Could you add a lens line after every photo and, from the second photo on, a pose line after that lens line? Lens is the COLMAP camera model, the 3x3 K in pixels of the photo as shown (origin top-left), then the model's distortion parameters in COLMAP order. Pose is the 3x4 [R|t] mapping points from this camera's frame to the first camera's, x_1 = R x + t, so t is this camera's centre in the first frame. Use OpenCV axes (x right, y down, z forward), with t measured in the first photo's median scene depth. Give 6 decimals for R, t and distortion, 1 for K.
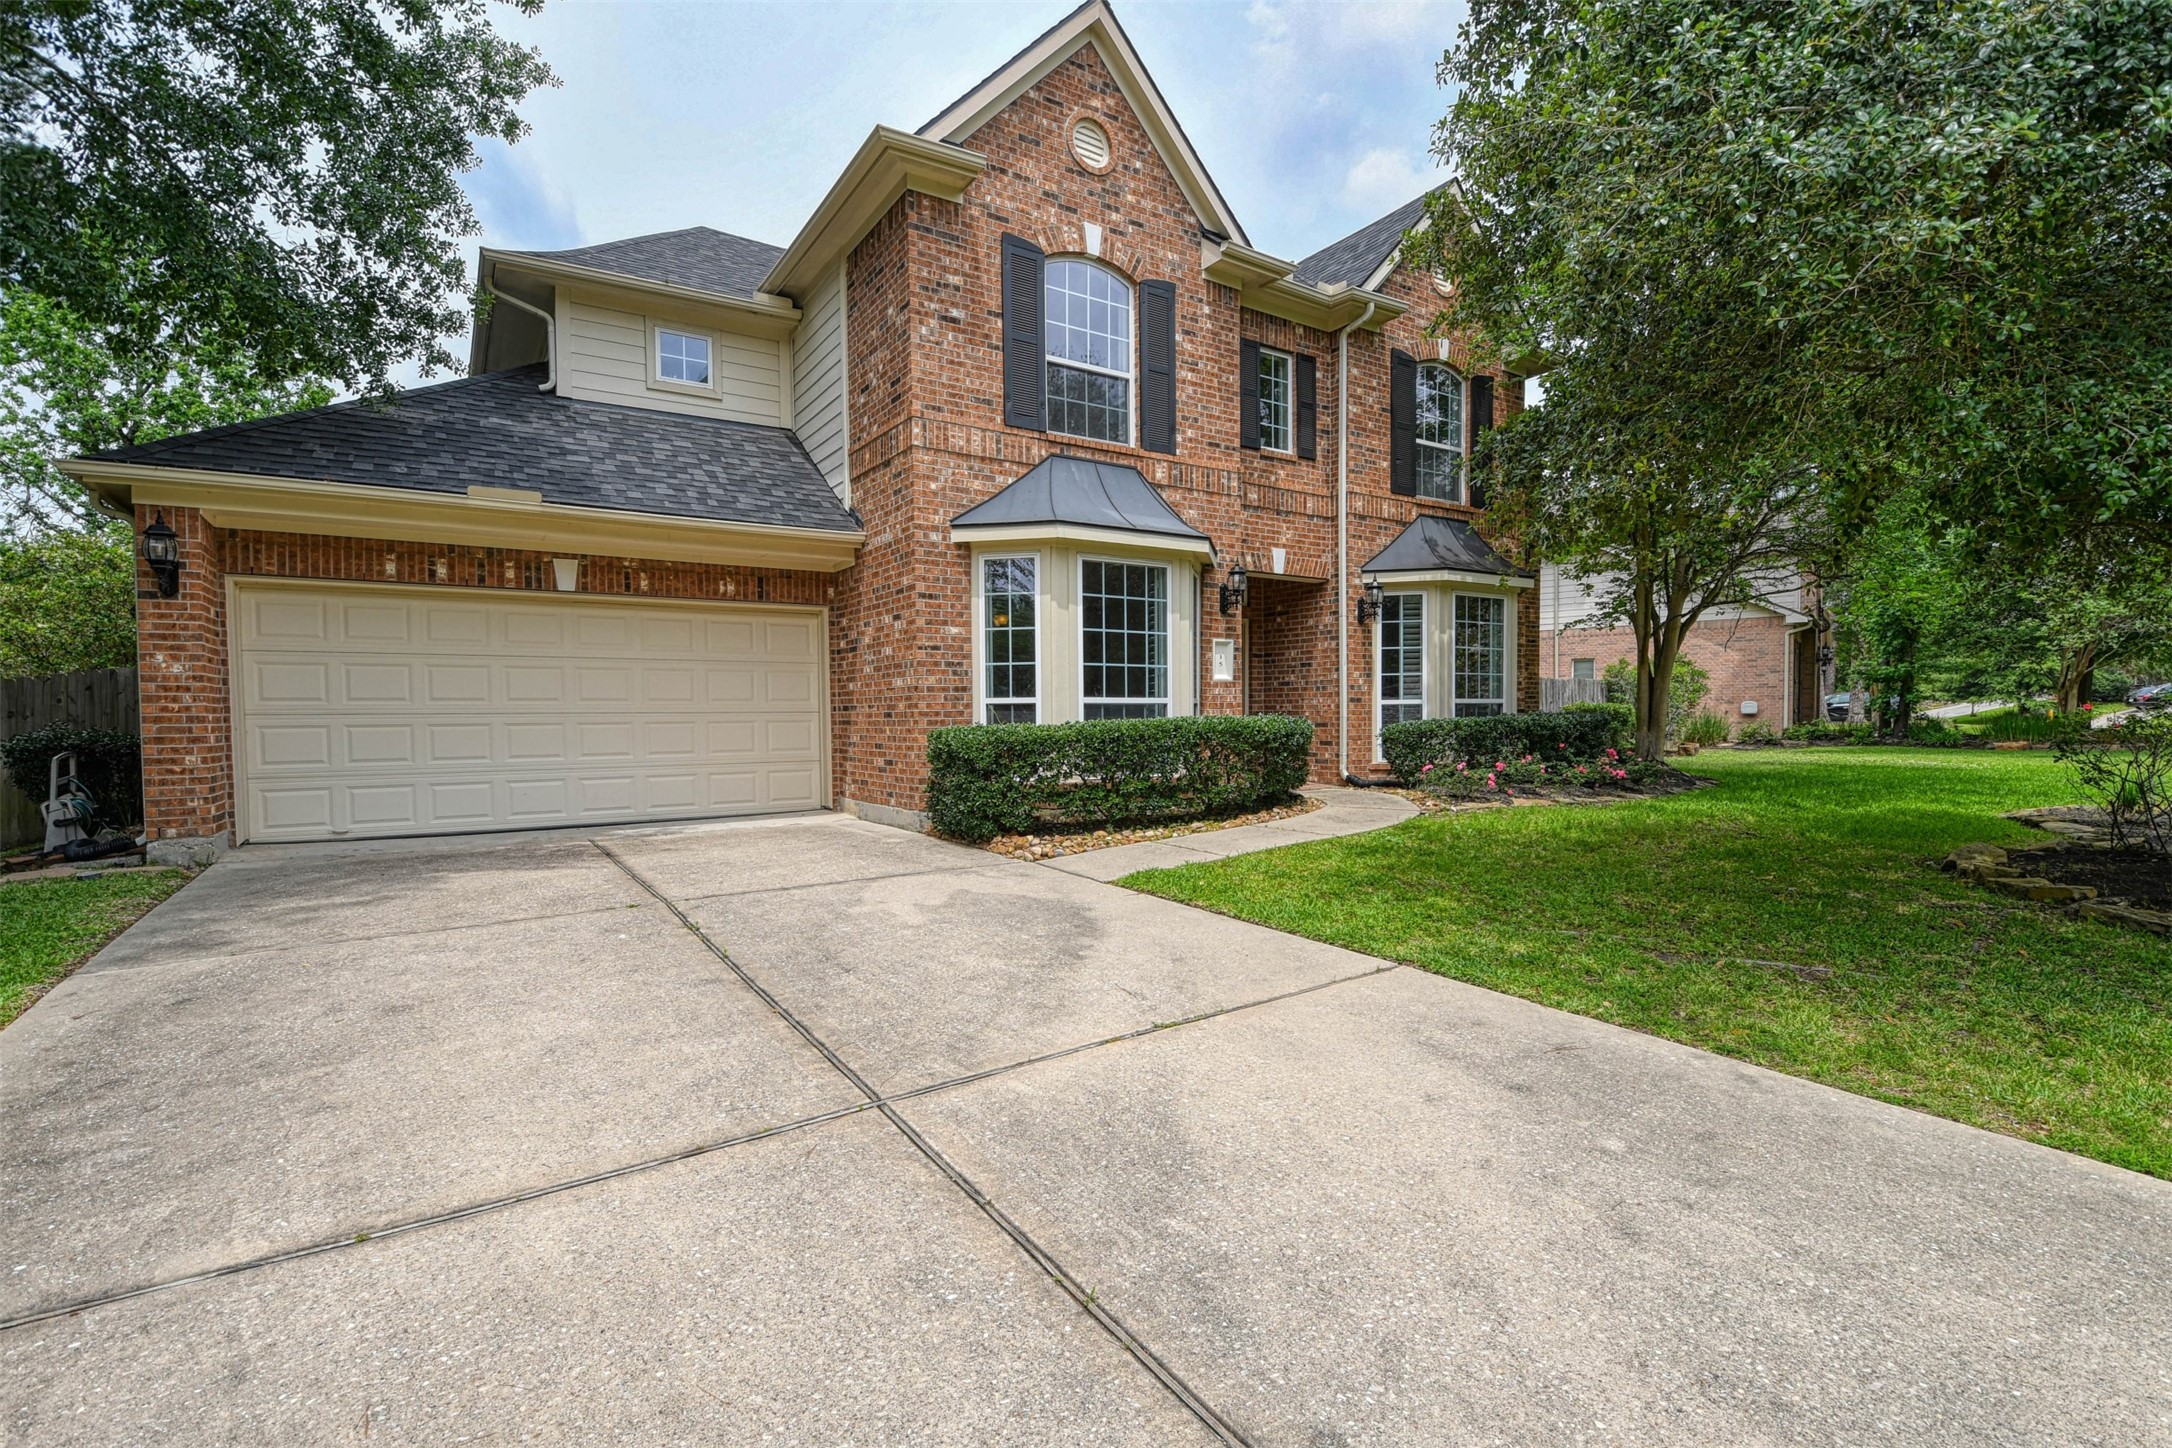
lens RADIAL K [[950.2, 0, 1075.6], [0, 950.2, 743.9], [0, 0, 1]] dist [0.007656, -0.016682]
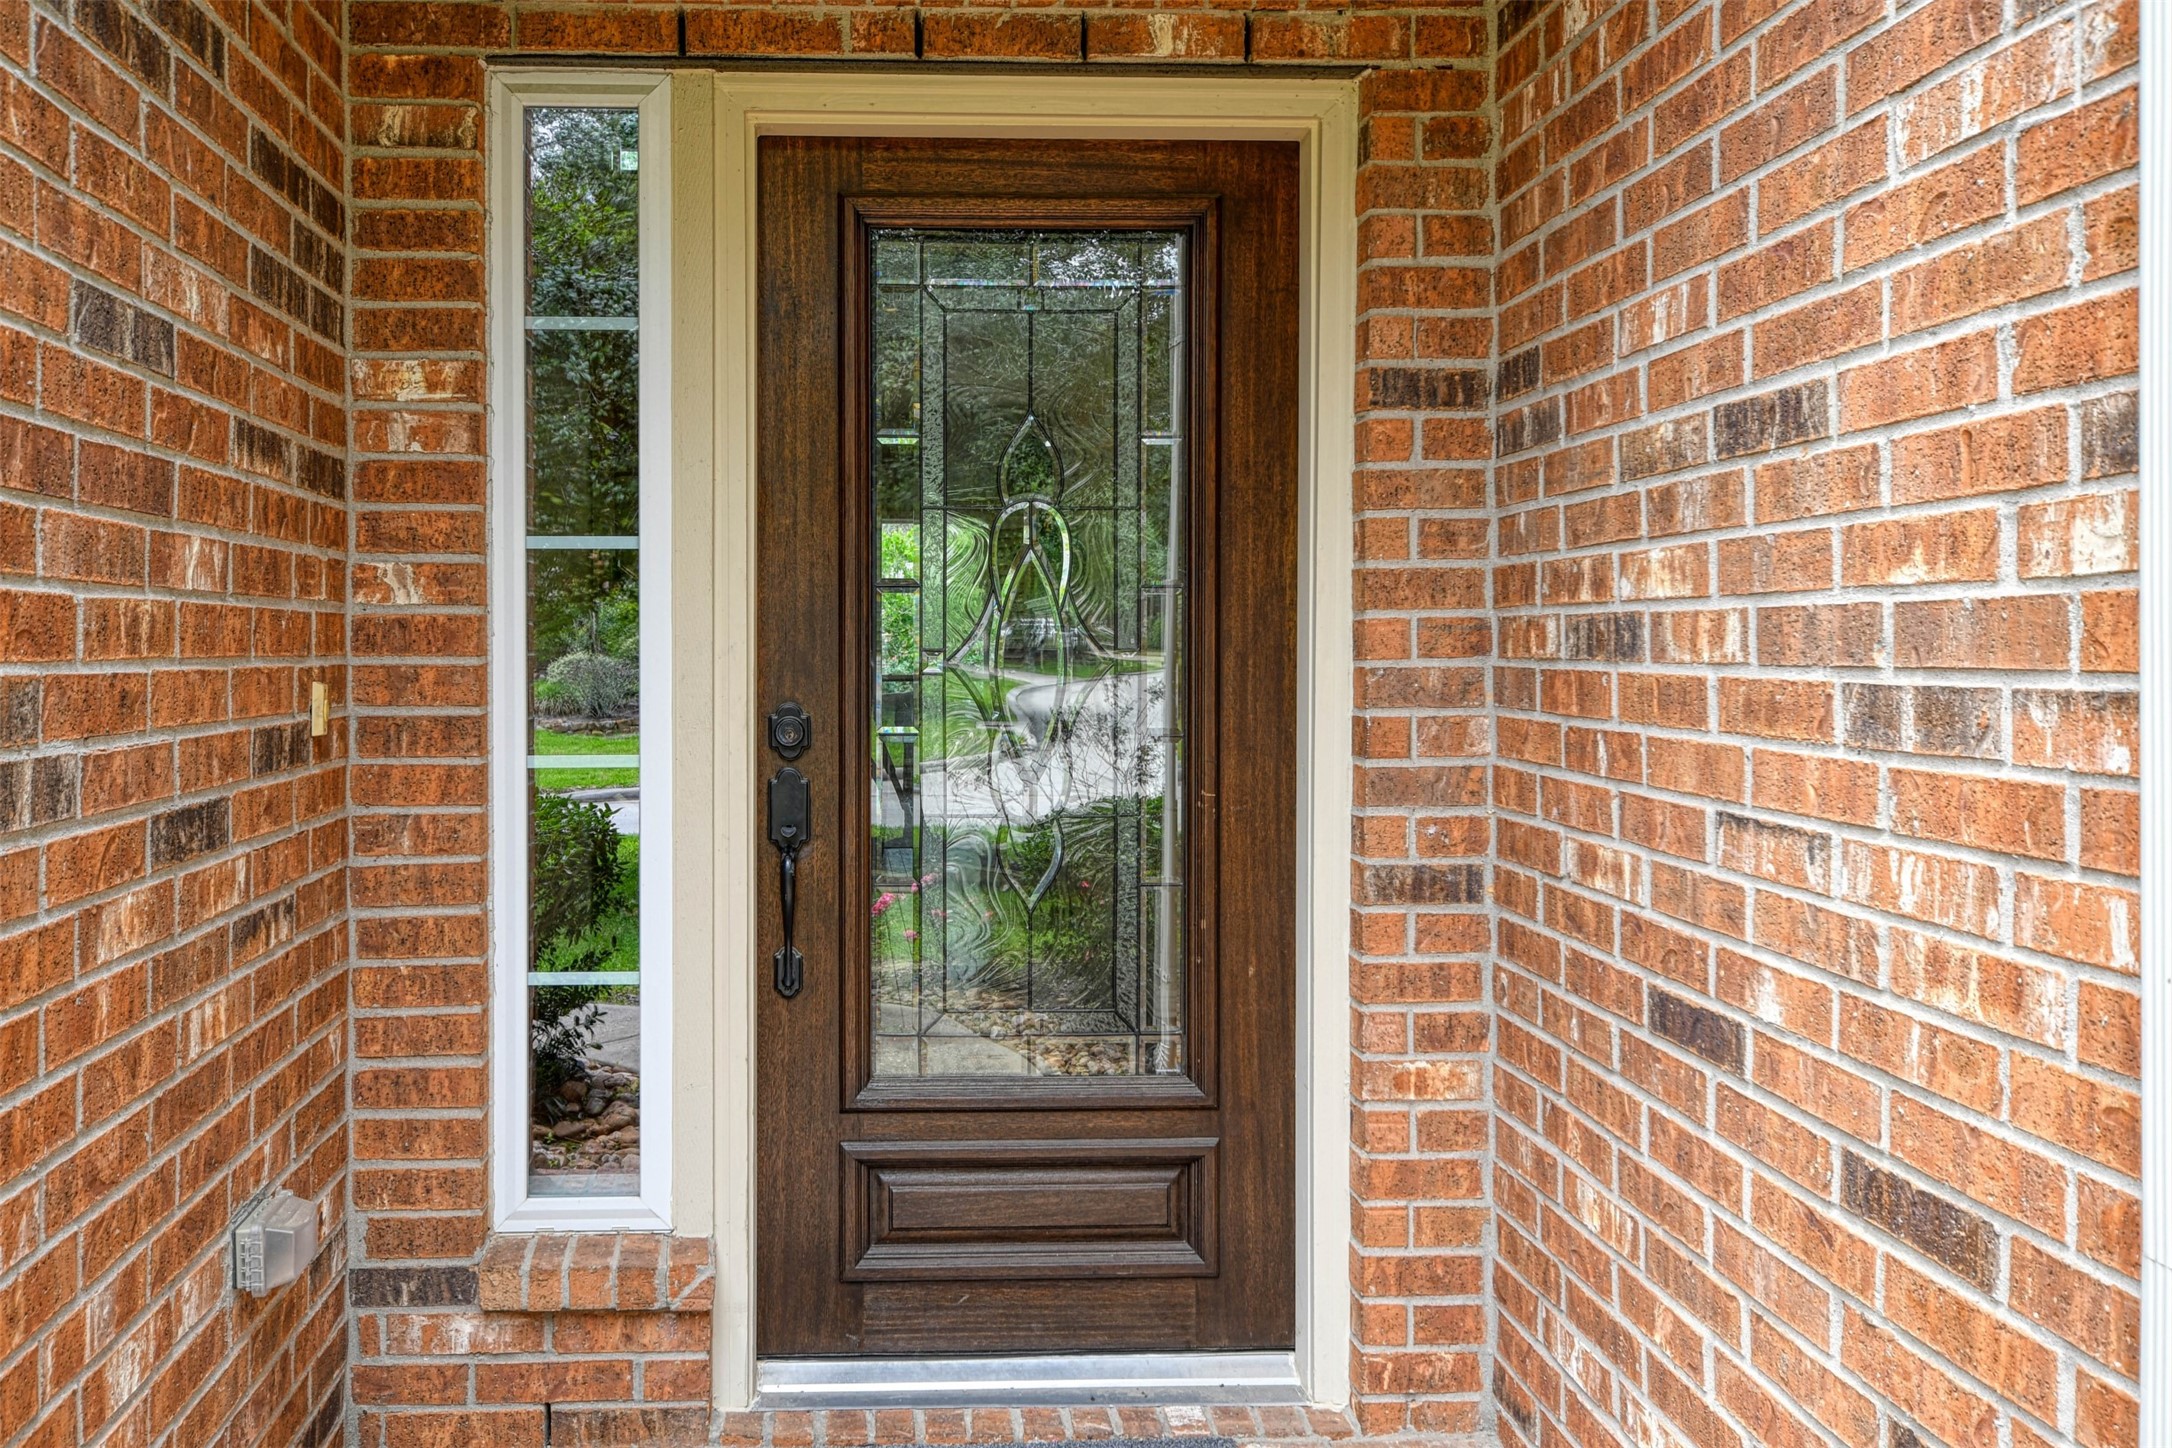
lens RADIAL K [[1681.5, 0, 939.3], [0, 1681.5, 661.1], [0, 0, 1]] dist [0.011532, -0.002719]
pose [[0.871274, 0.012869, -0.490627, 0.308884], [-0.022297, 0.999662, -0.013376, -0.071688], [0.490289, 0.022594, 0.871267, 1.023230]]
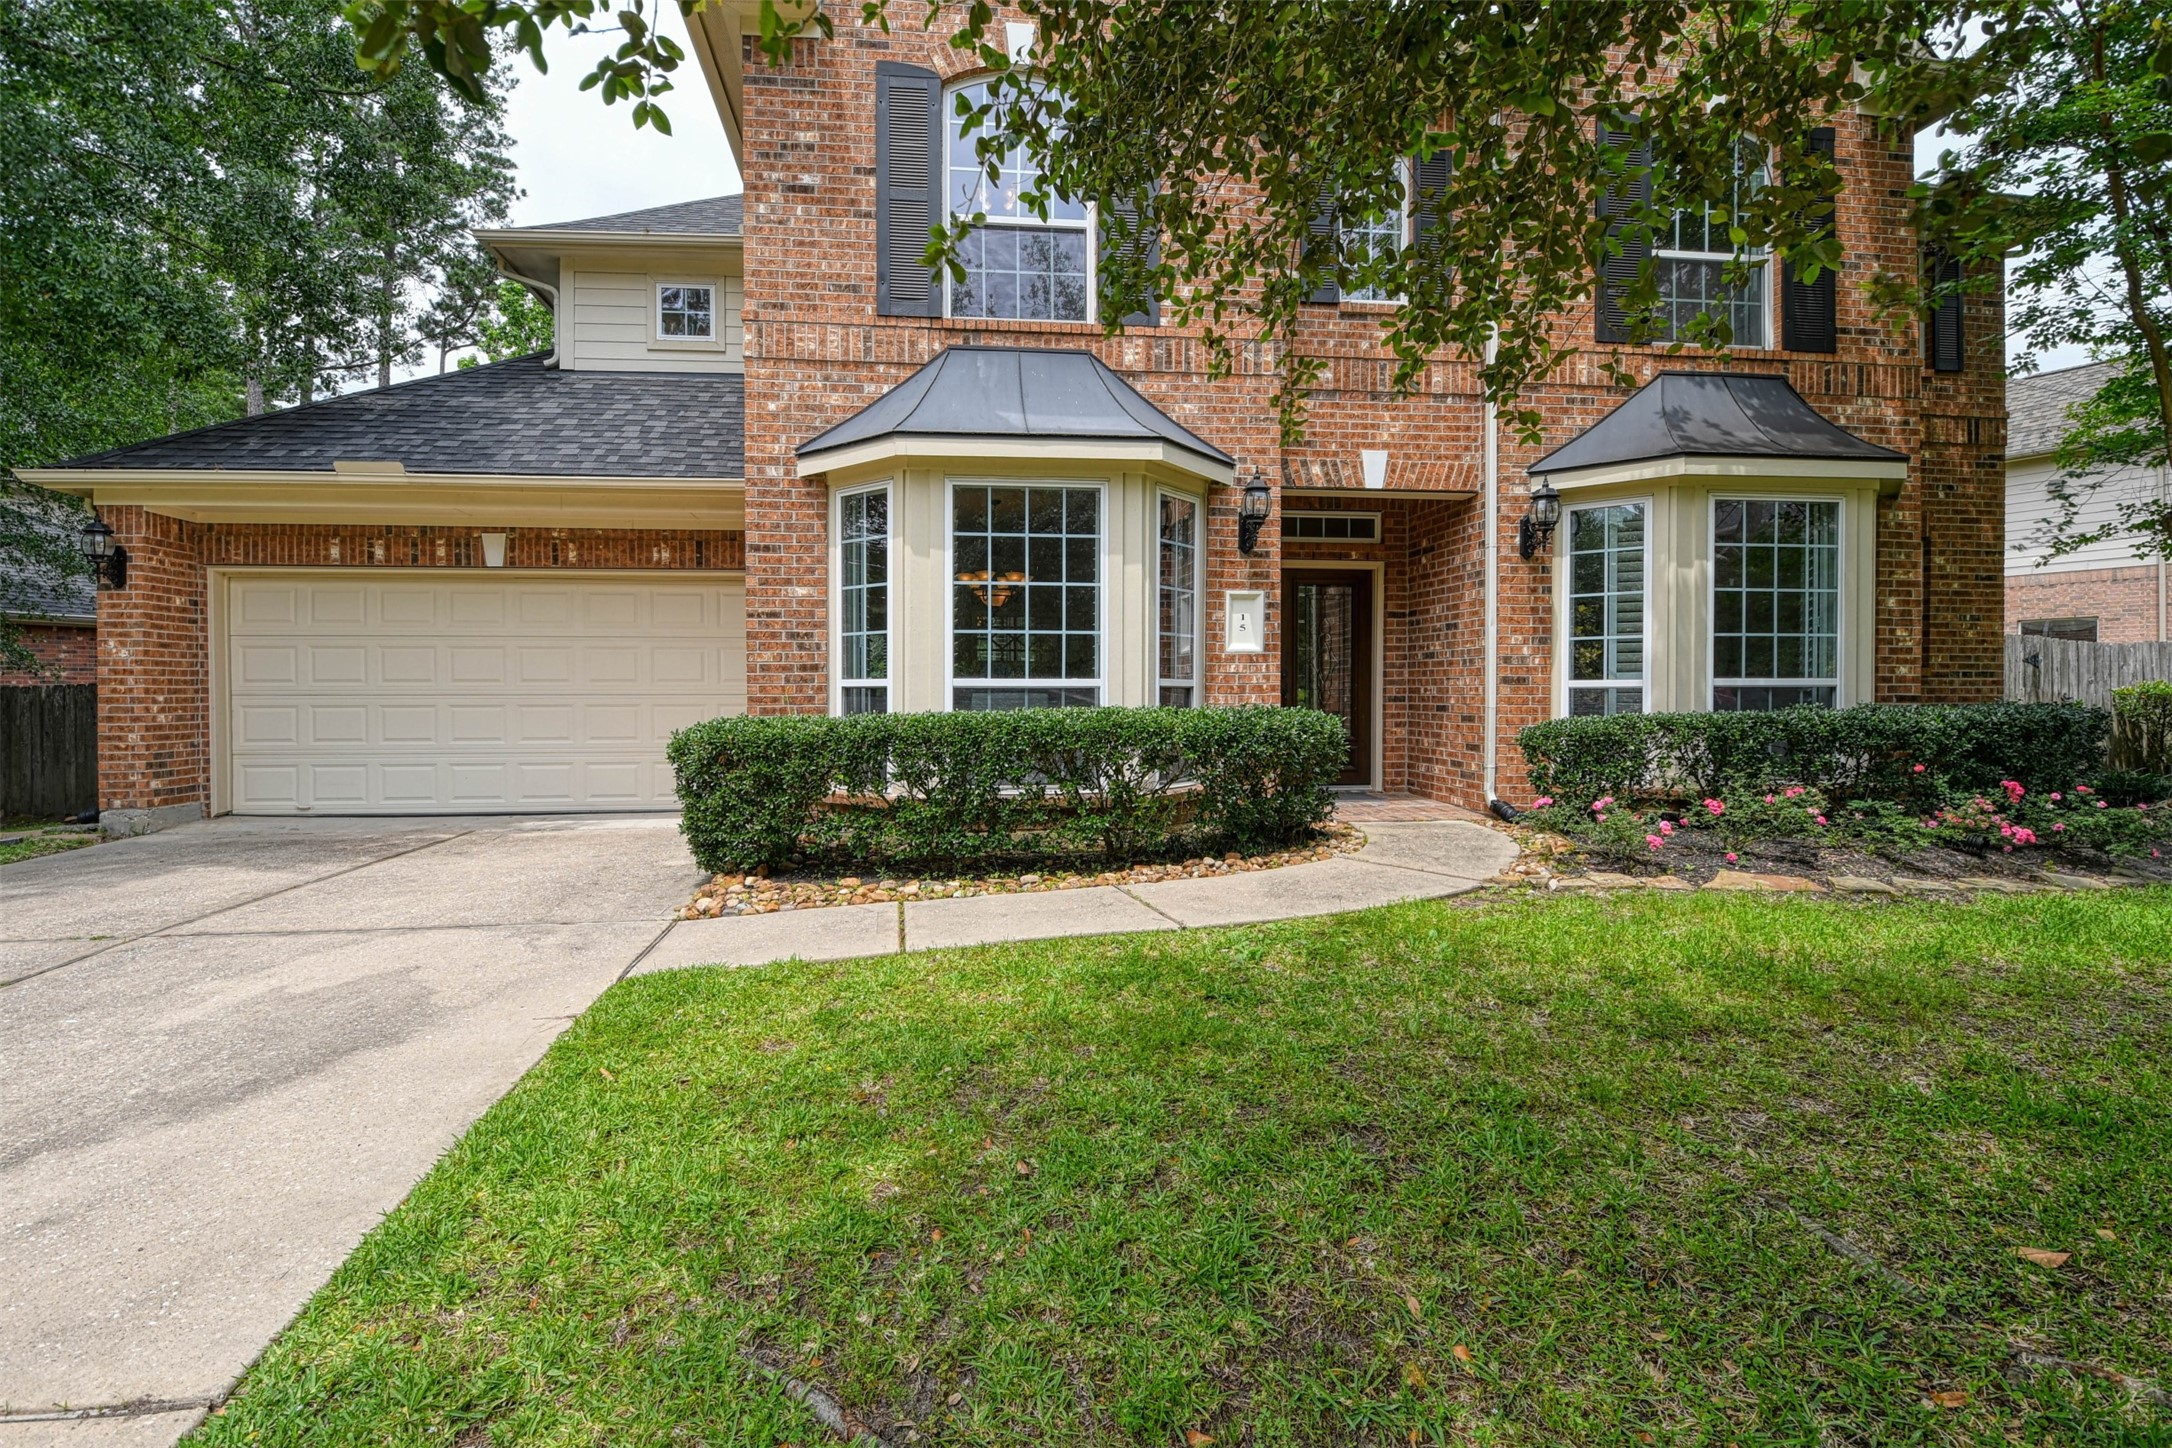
lens RADIAL K [[950.2, 0, 1045.3], [0, 950.2, 709.0], [0, 0, 1]] dist [0.007656, -0.016682]
pose [[0.894898, 0.014662, -0.446030, 0.348666], [-0.019190, 0.999800, -0.005638, -0.021123], [0.445858, 0.013605, 0.895000, 0.355485]]
